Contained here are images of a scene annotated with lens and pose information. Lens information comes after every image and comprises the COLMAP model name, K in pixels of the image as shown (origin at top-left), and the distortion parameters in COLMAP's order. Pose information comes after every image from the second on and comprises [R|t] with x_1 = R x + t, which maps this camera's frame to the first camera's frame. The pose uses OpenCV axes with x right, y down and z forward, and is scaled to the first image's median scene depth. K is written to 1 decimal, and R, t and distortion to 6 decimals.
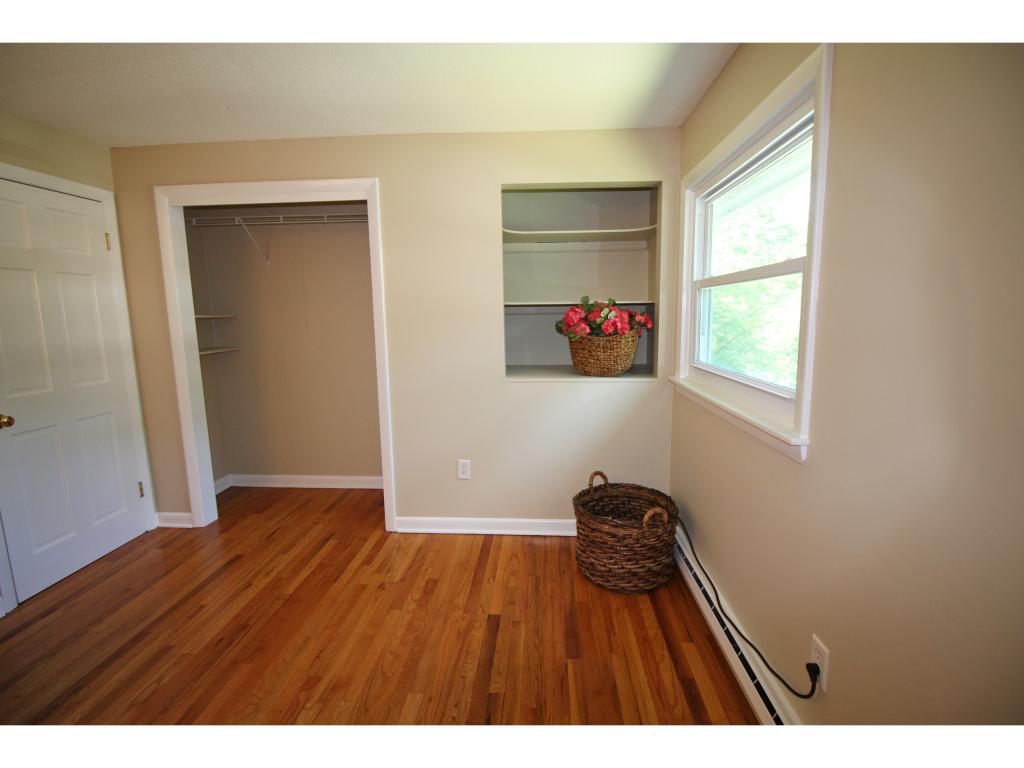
lens RADIAL K [[477.3, 0, 512.9], [0, 477.3, 379.8], [0, 0, 1]] dist [-0.003761, -0.008844]
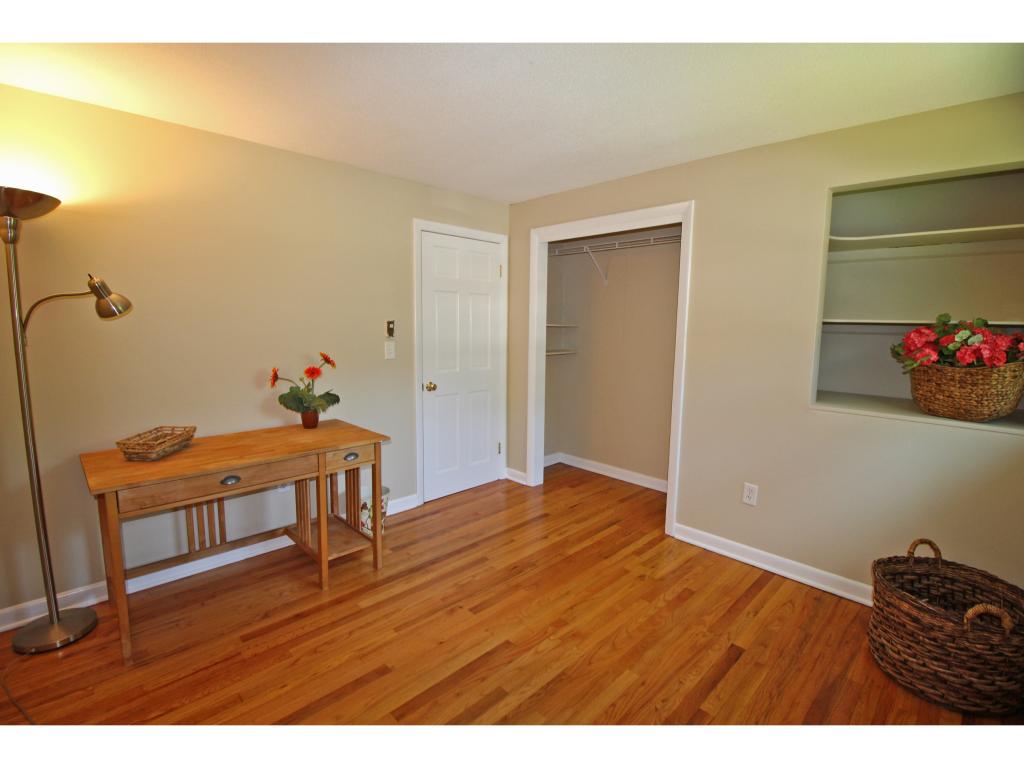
lens RADIAL K [[477.3, 0, 512.3], [0, 477.3, 377.6], [0, 0, 1]] dist [-0.003761, -0.008844]
pose [[0.741926, 0.100125, -0.662964, 0.161721], [-0.117143, 0.992936, 0.018864, -0.004510], [0.660170, 0.063666, 0.748413, -0.034584]]
